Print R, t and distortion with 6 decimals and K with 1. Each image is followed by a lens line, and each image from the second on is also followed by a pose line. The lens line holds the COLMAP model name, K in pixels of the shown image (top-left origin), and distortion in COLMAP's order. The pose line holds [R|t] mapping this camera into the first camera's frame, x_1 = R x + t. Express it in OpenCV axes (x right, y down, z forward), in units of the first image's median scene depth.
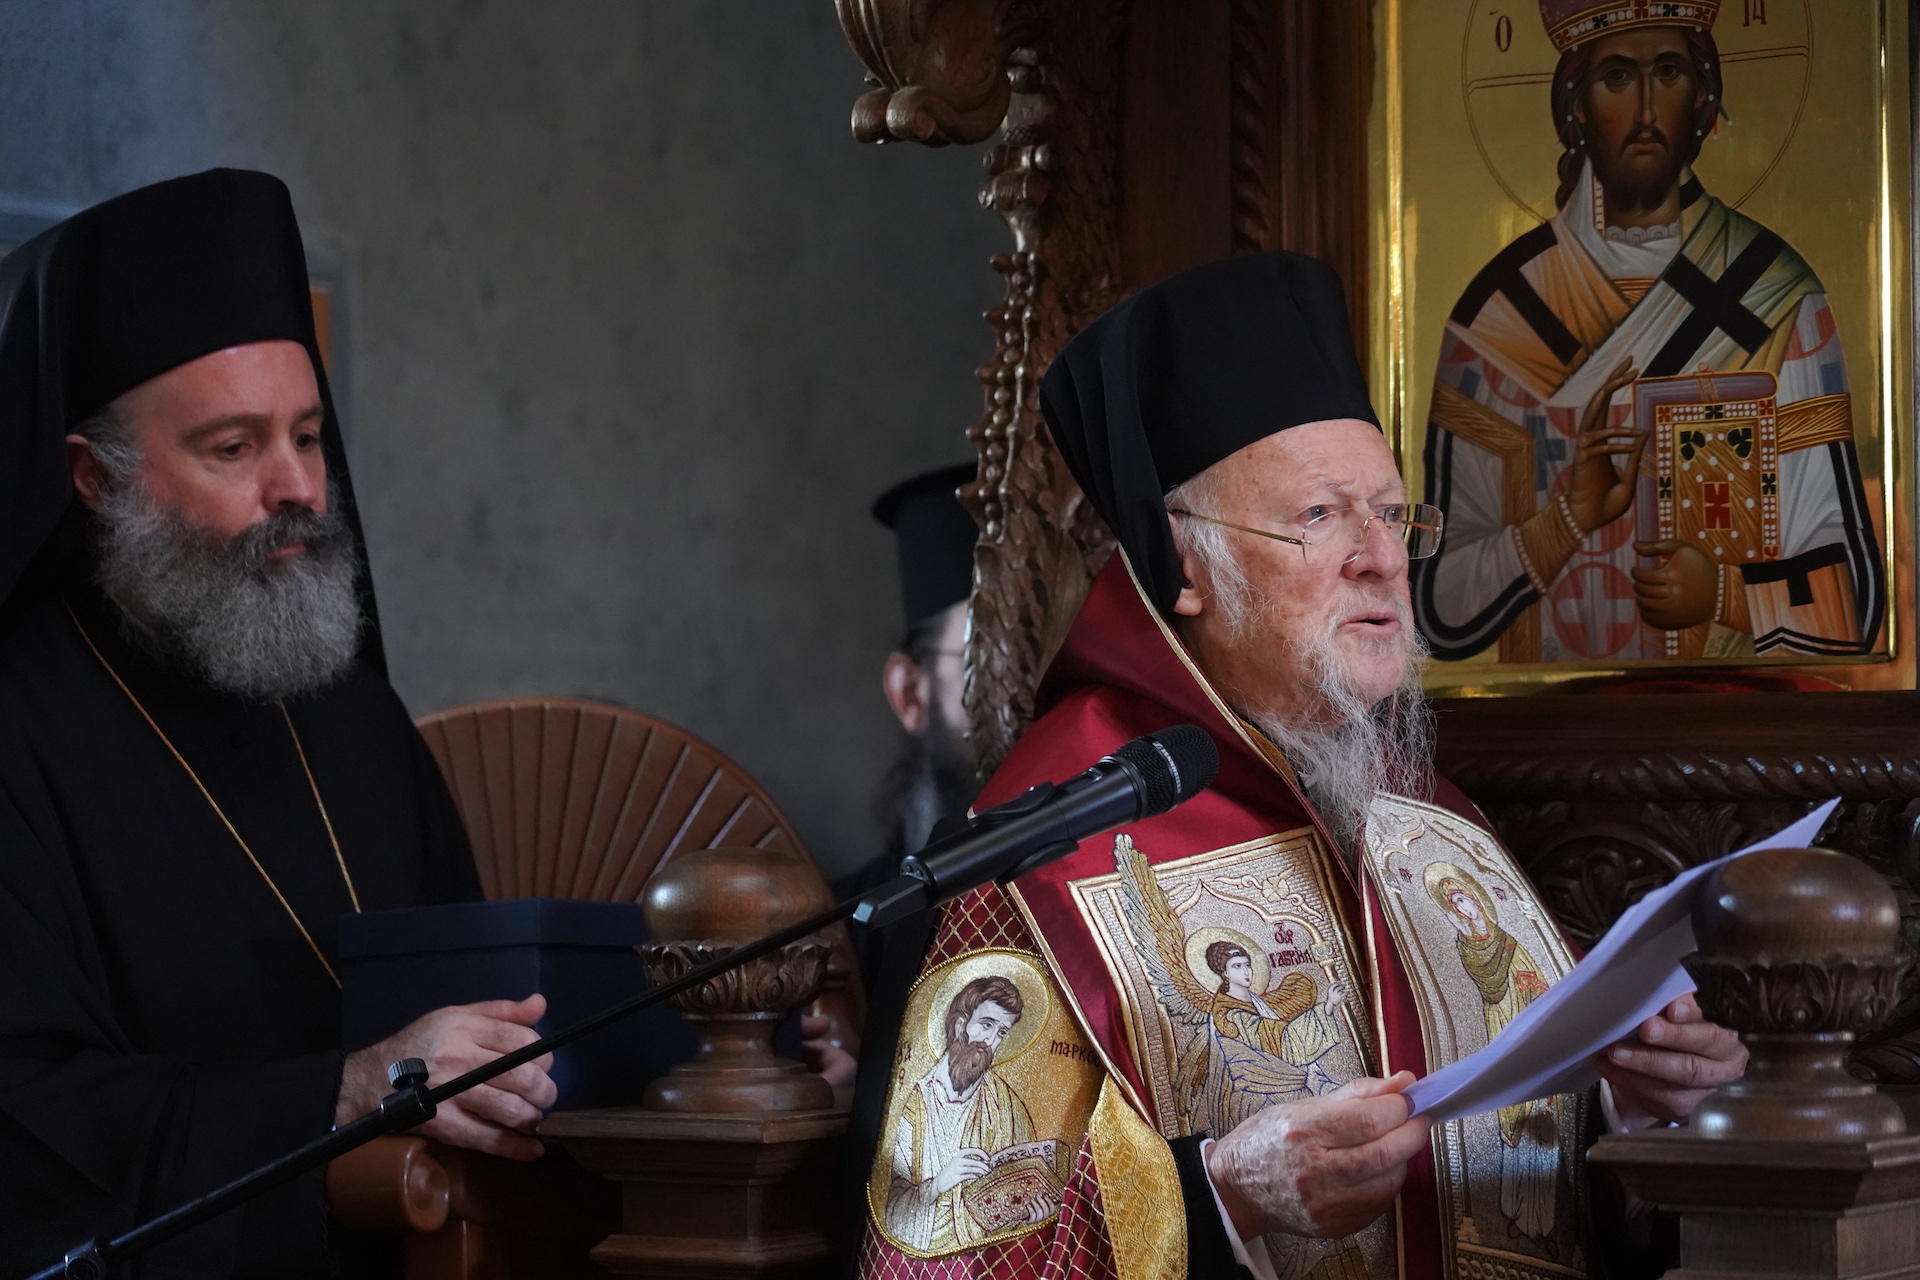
lens RADIAL K [[5522.3, 0, 959.9], [0, 5522.3, 639.3], [0, 0, 1]] dist [0.154504, 0.000000]
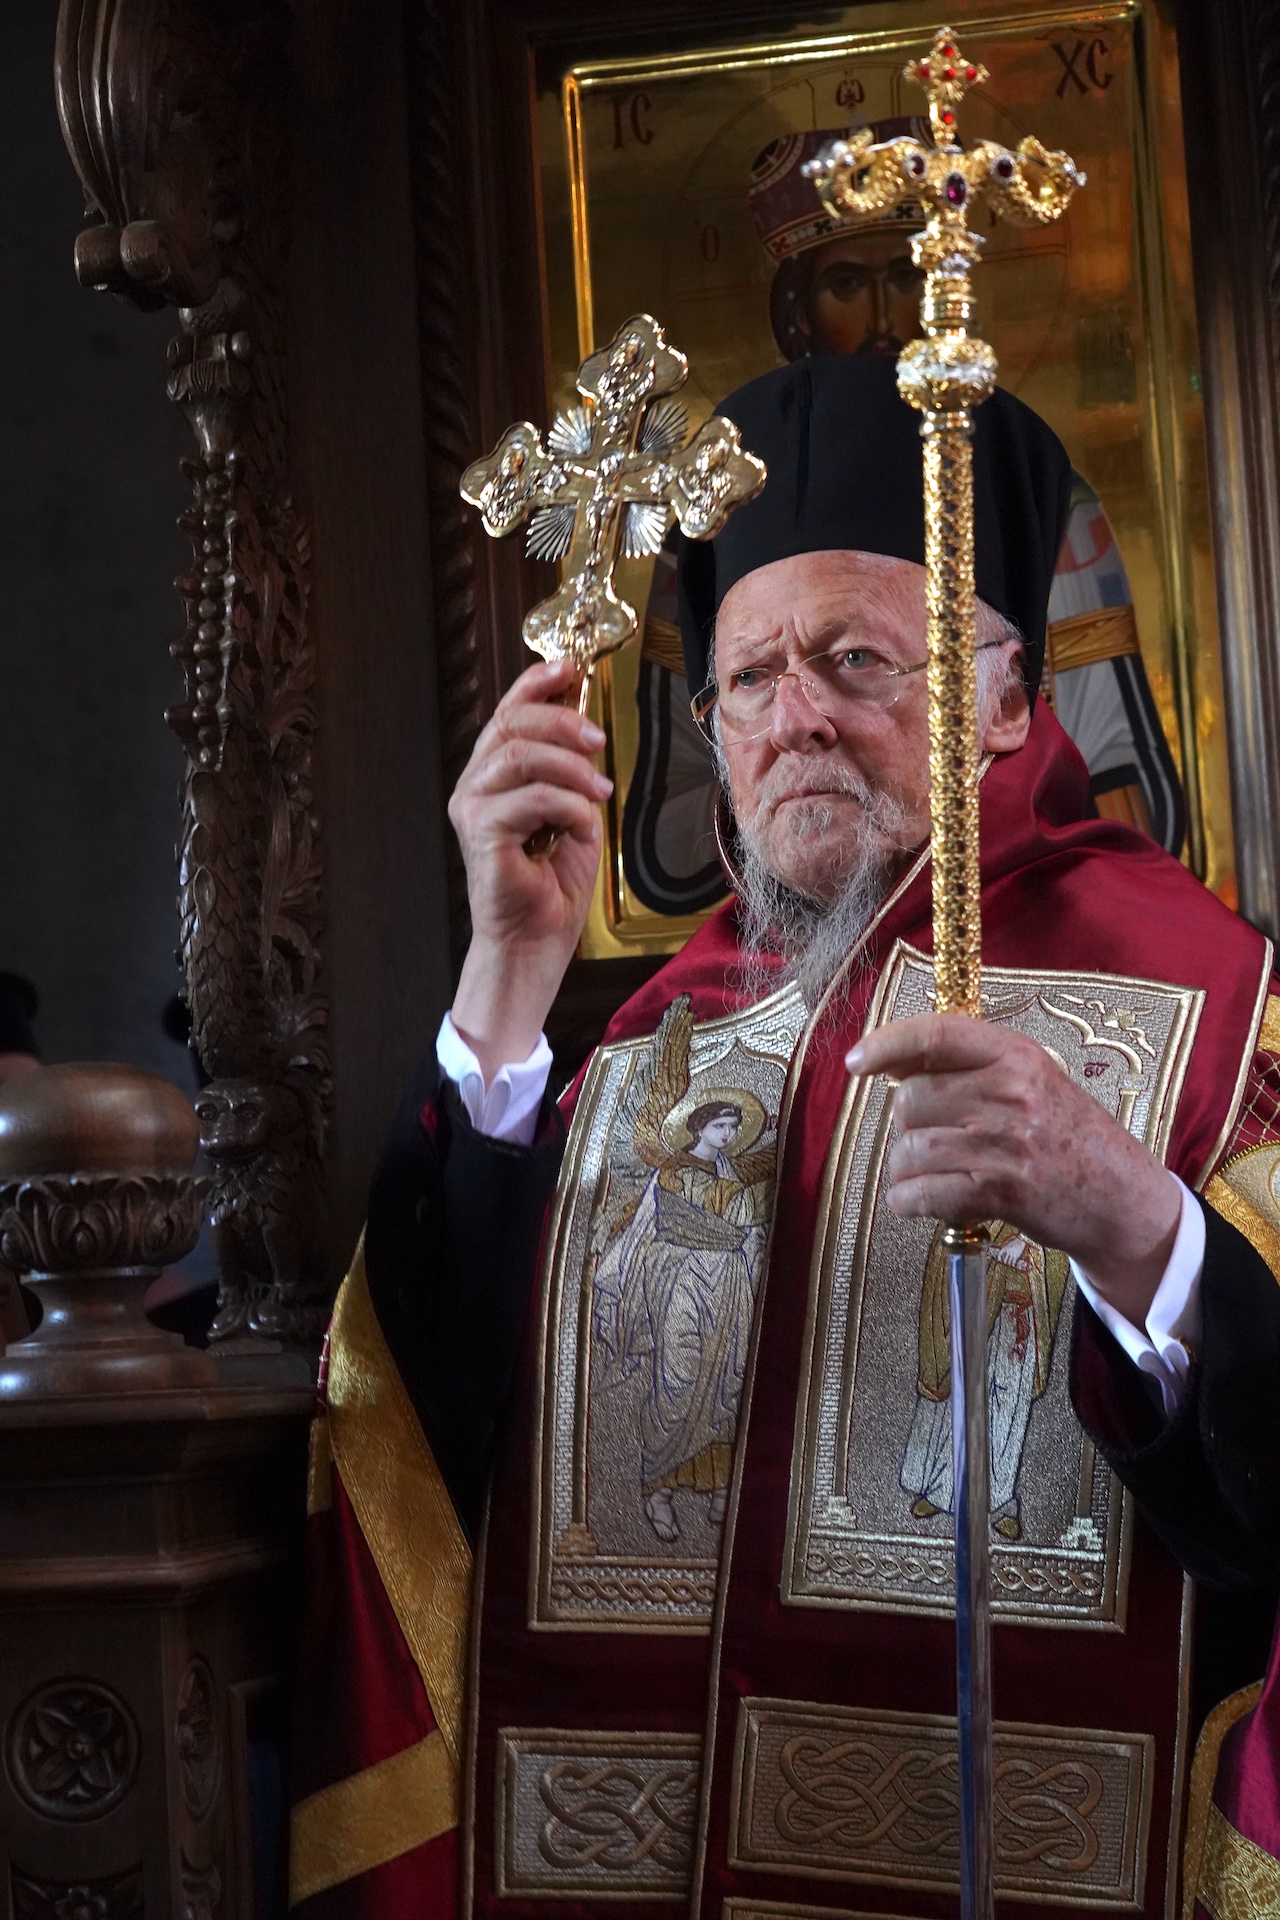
lens RADIAL K [[3917.4, 0, 640.7], [0, 3917.4, 963.4], [0, 0, 1]] dist [0.094007, 0.000000]
pose [[0.944715, -0.007986, 0.327796, -0.132880], [0.032494, 0.997063, -0.069357, 0.057859], [-0.326279, 0.076174, 0.942199, 0.396353]]
